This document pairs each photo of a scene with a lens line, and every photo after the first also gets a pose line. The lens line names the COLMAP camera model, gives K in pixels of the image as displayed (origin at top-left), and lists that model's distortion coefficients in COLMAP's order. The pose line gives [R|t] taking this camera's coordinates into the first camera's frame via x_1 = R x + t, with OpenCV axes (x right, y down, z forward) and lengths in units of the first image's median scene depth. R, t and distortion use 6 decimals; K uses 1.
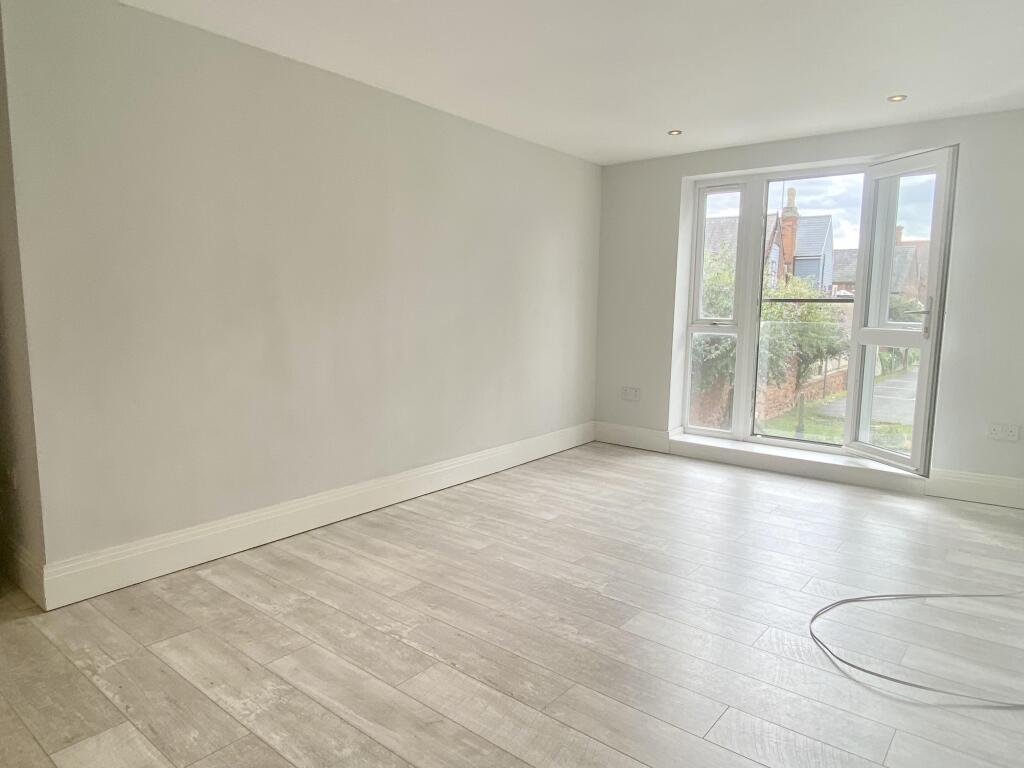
lens RADIAL K [[639.1, 0, 512.0], [0, 639.1, 384.0], [0, 0, 1]] dist [0.004387, -0.000621]
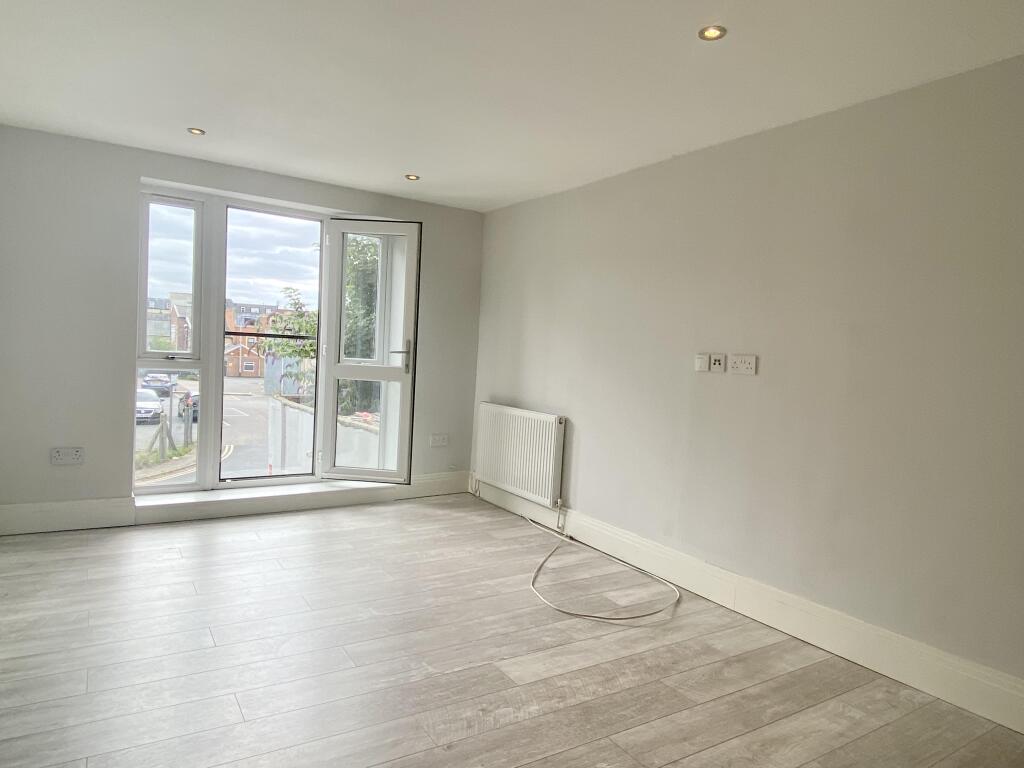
lens RADIAL K [[639.1, 0, 512.0], [0, 639.1, 384.0], [0, 0, 1]] dist [0.004387, -0.000621]
pose [[0.324000, -0.040812, 0.945177, -0.453339], [0.073485, 0.997136, 0.017866, -0.056951], [-0.943199, 0.063668, 0.326071, 0.409293]]
